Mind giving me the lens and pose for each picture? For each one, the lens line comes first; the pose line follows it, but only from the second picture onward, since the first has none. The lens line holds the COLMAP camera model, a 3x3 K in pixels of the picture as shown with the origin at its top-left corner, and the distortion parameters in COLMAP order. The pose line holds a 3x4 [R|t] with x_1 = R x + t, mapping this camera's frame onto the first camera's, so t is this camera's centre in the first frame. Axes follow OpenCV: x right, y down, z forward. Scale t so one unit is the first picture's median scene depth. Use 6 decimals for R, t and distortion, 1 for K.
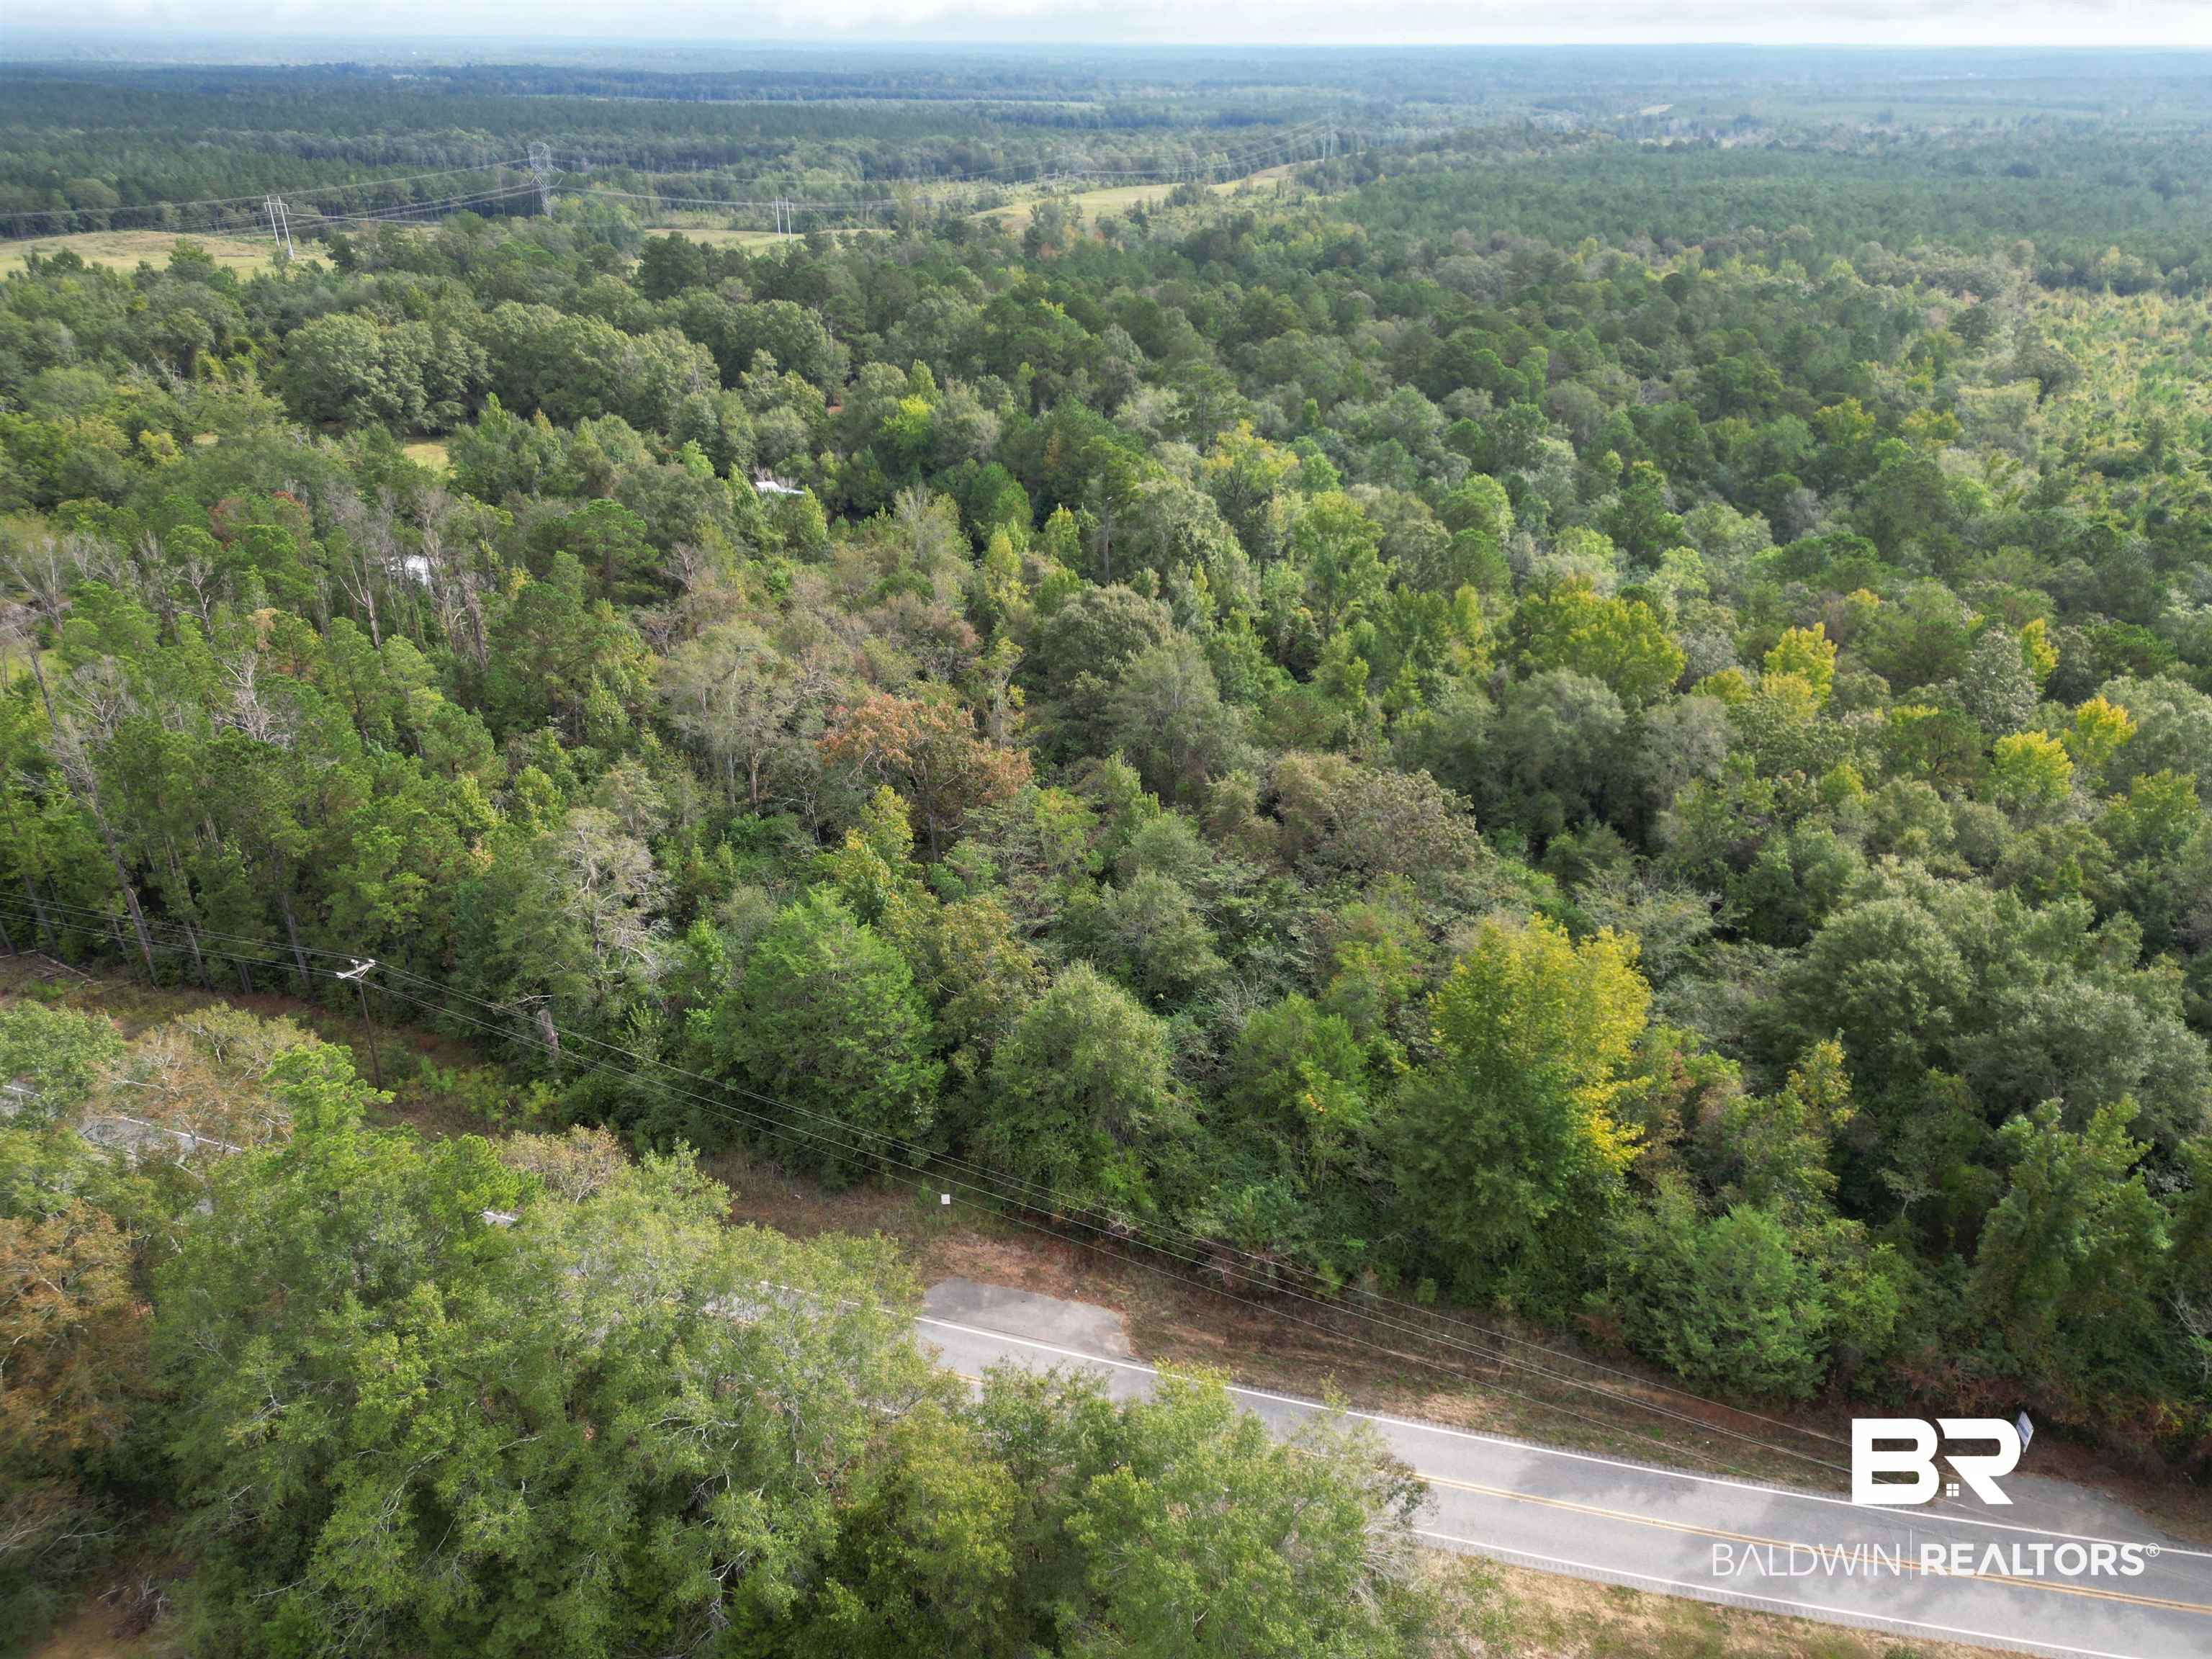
lens RADIAL K [[1537.3, 0, 1106.0], [0, 1537.3, 829.5], [0, 0, 1]] dist [0.064550, -0.056262]
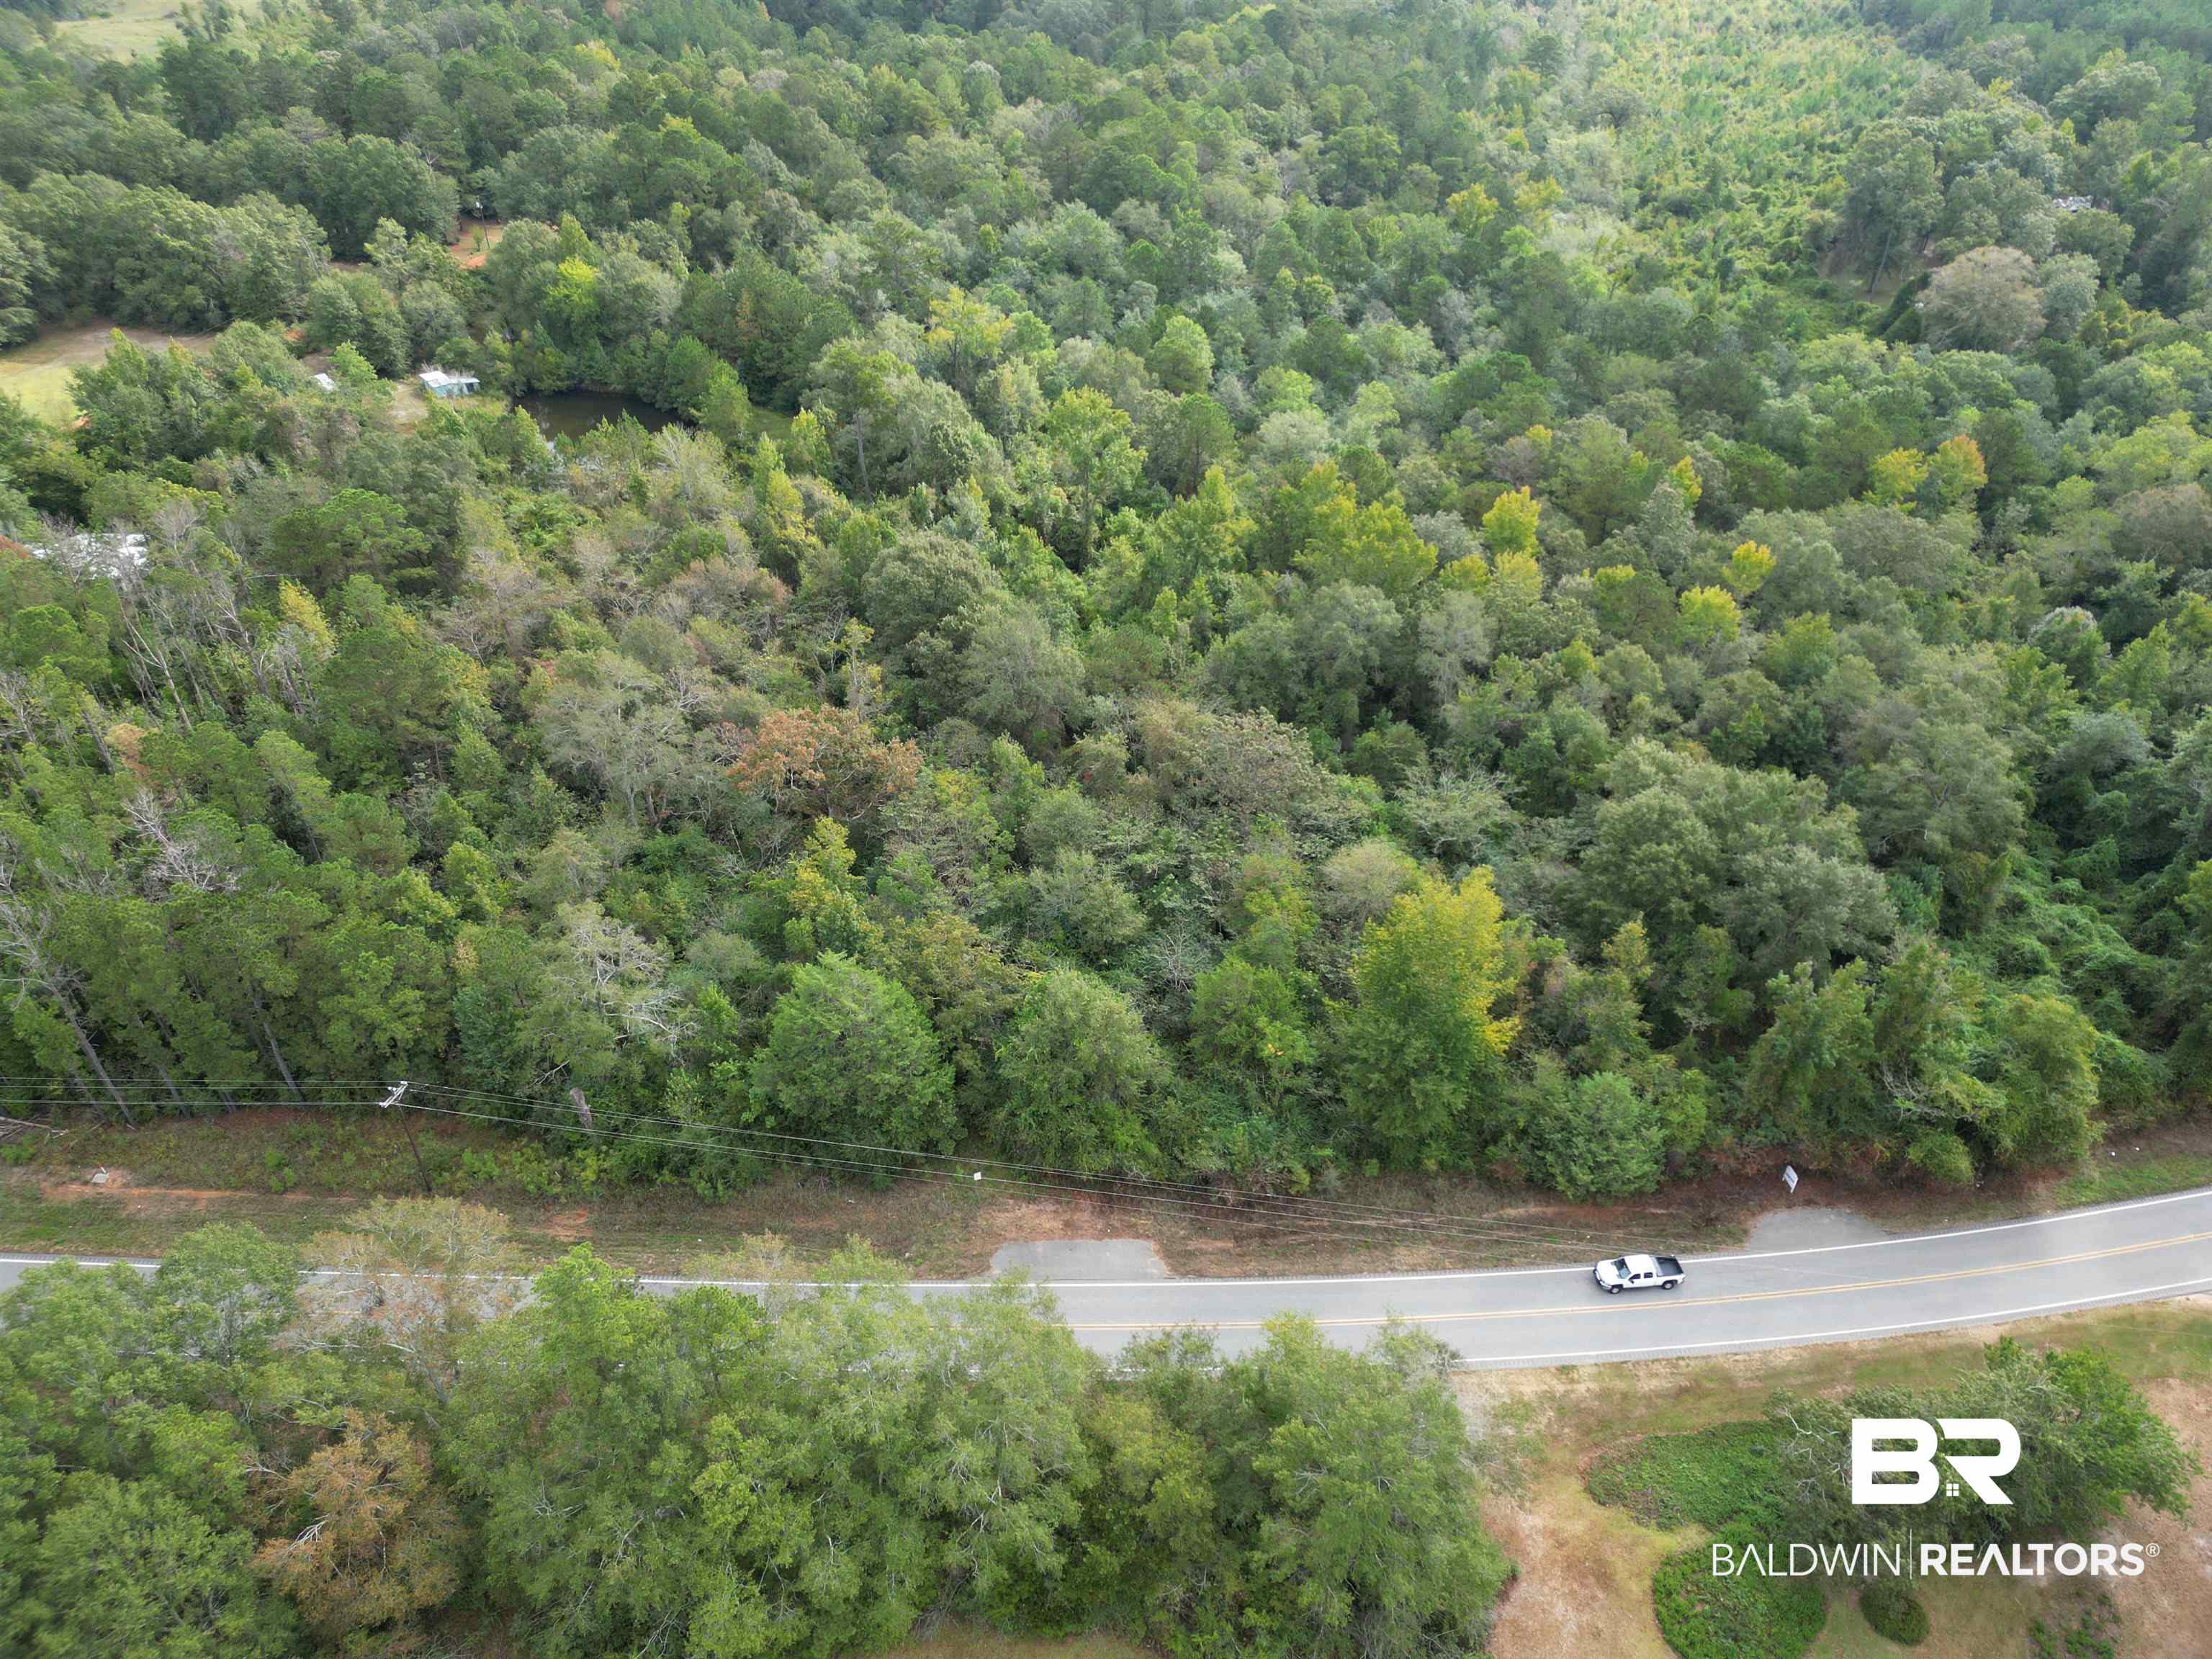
lens RADIAL K [[1537.3, 0, 1106.0], [0, 1537.3, 829.5], [0, 0, 1]] dist [0.064550, -0.056262]
pose [[0.960827, -0.178737, 0.211812, -0.174163], [0.136891, 0.970585, 0.198056, -0.199573], [-0.240982, -0.161302, 0.957032, -0.101919]]
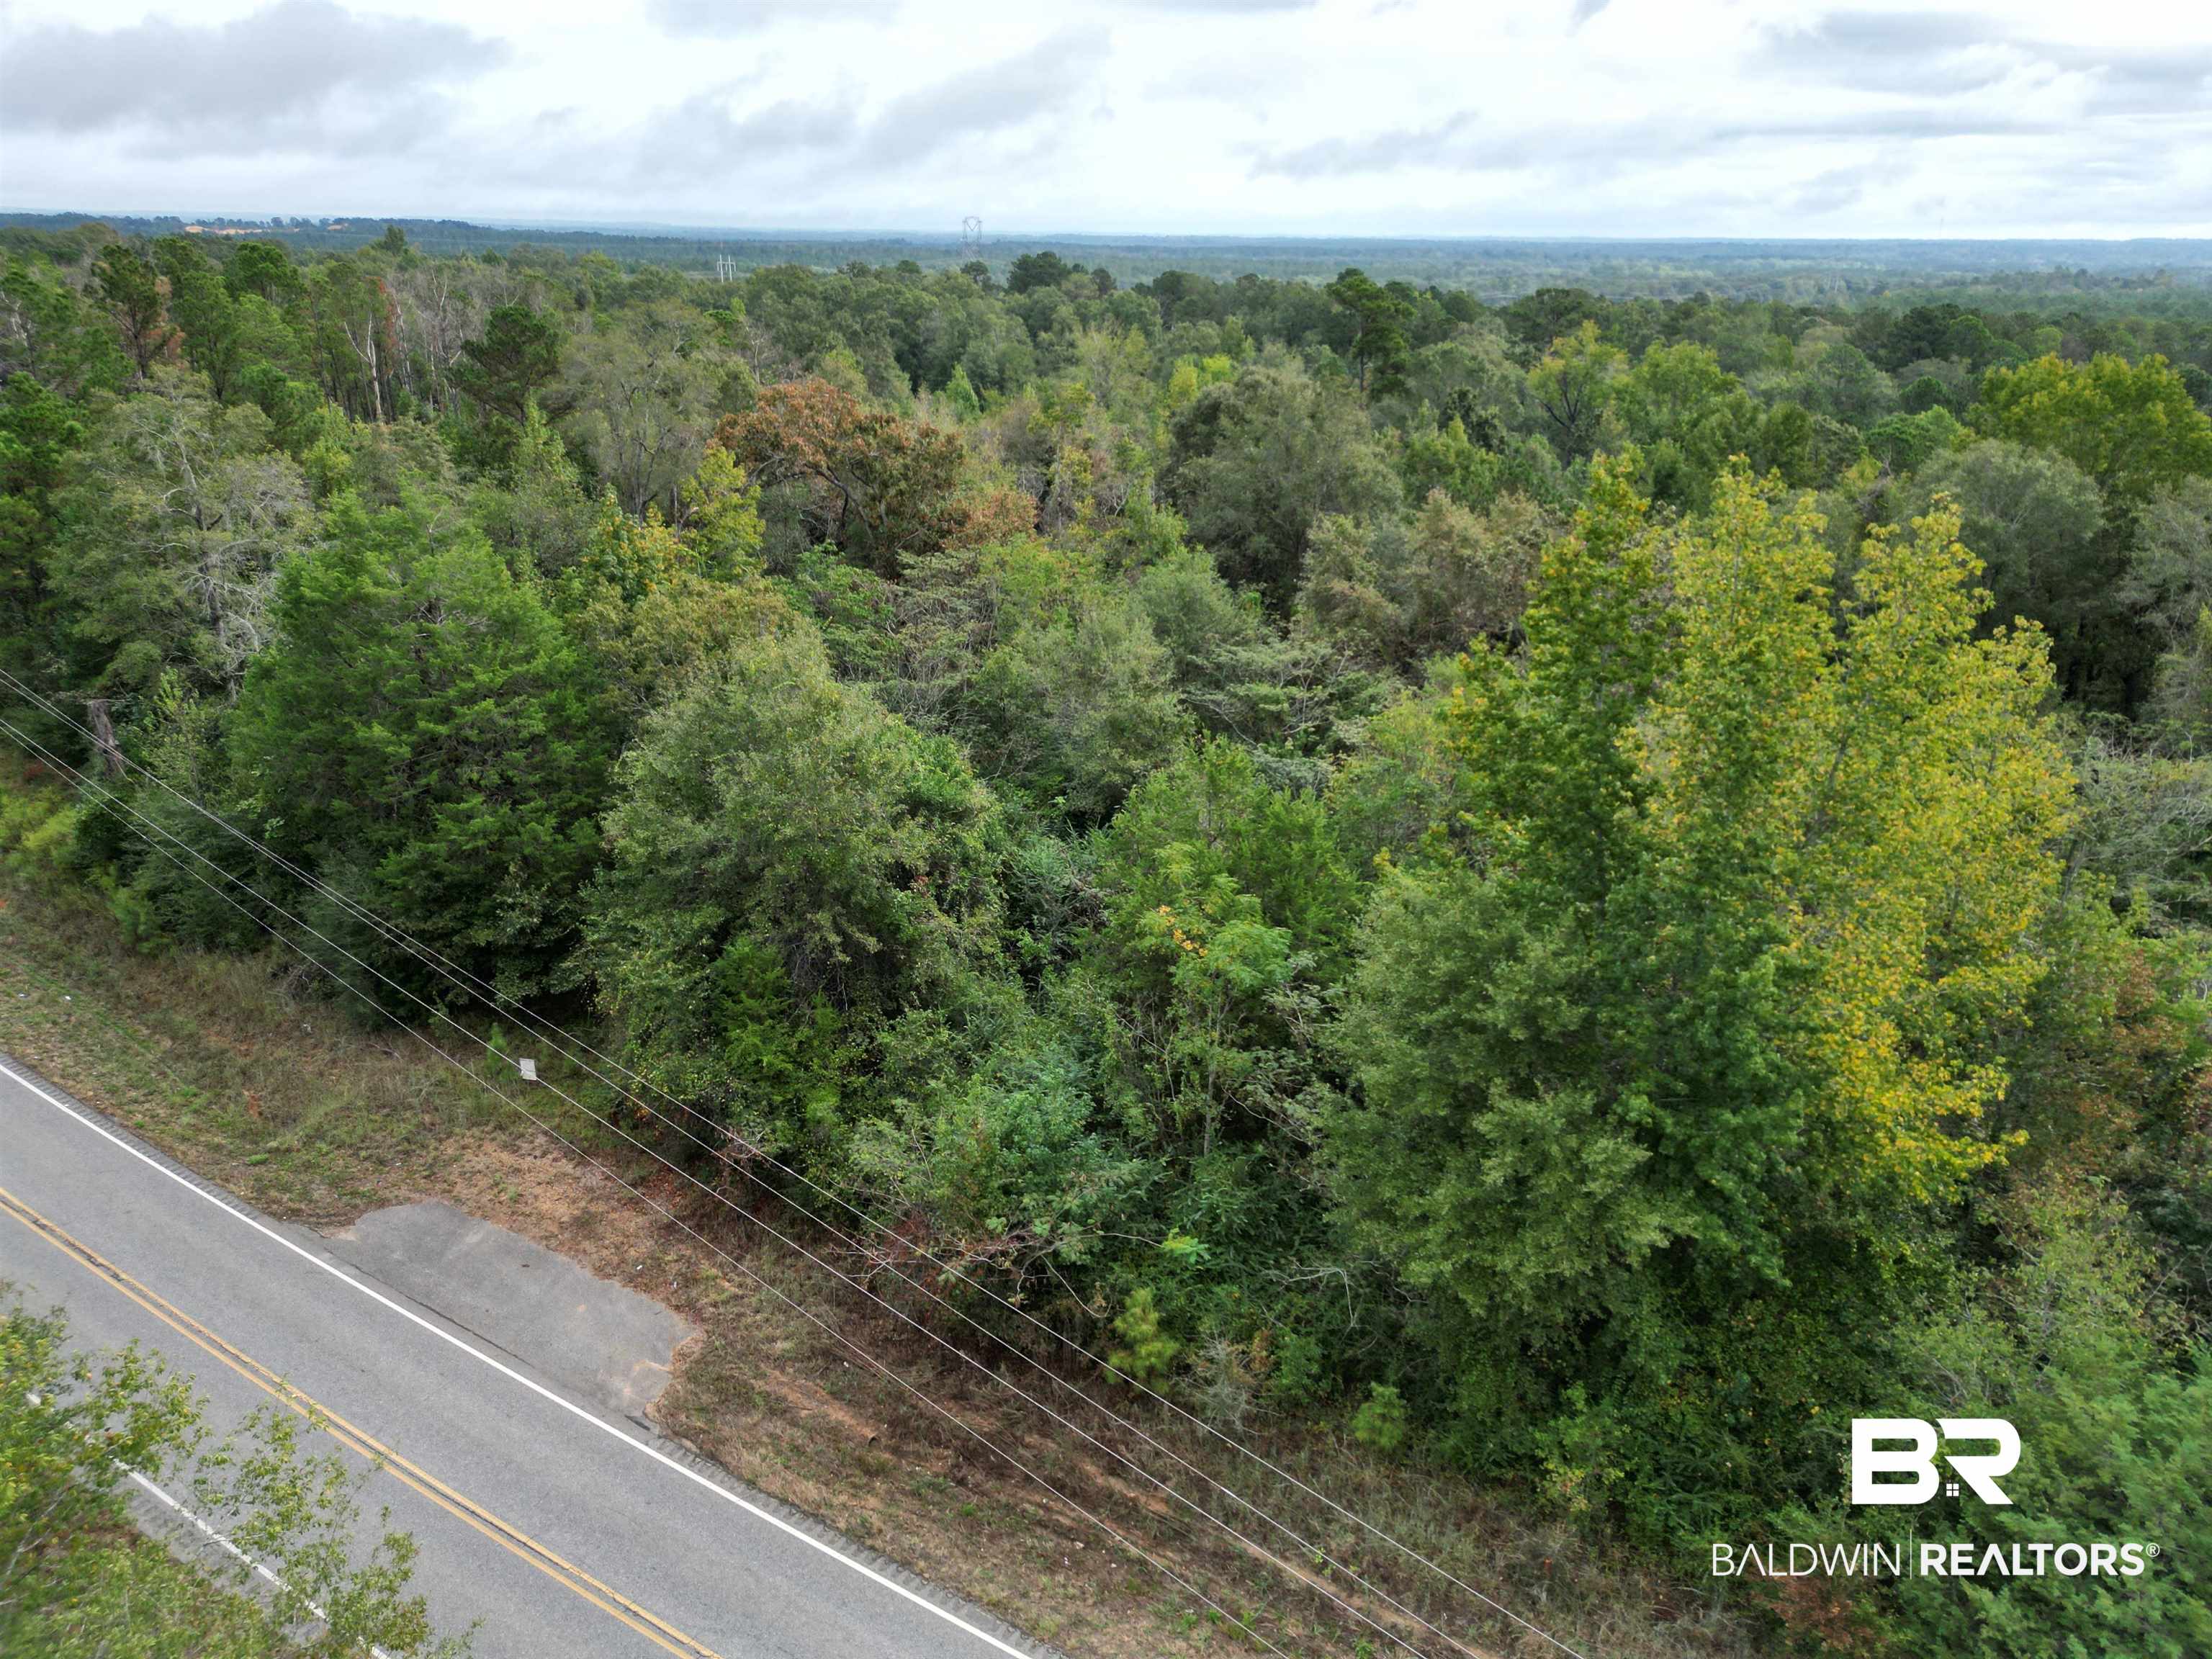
lens RADIAL K [[1537.3, 0, 1106.0], [0, 1537.3, 829.5], [0, 0, 1]] dist [0.064550, -0.056262]
pose [[0.956724, 0.105362, -0.271254, 0.177730], [-0.132886, 0.987468, -0.085136, 0.145134], [0.258885, 0.117498, 0.958735, 0.437807]]
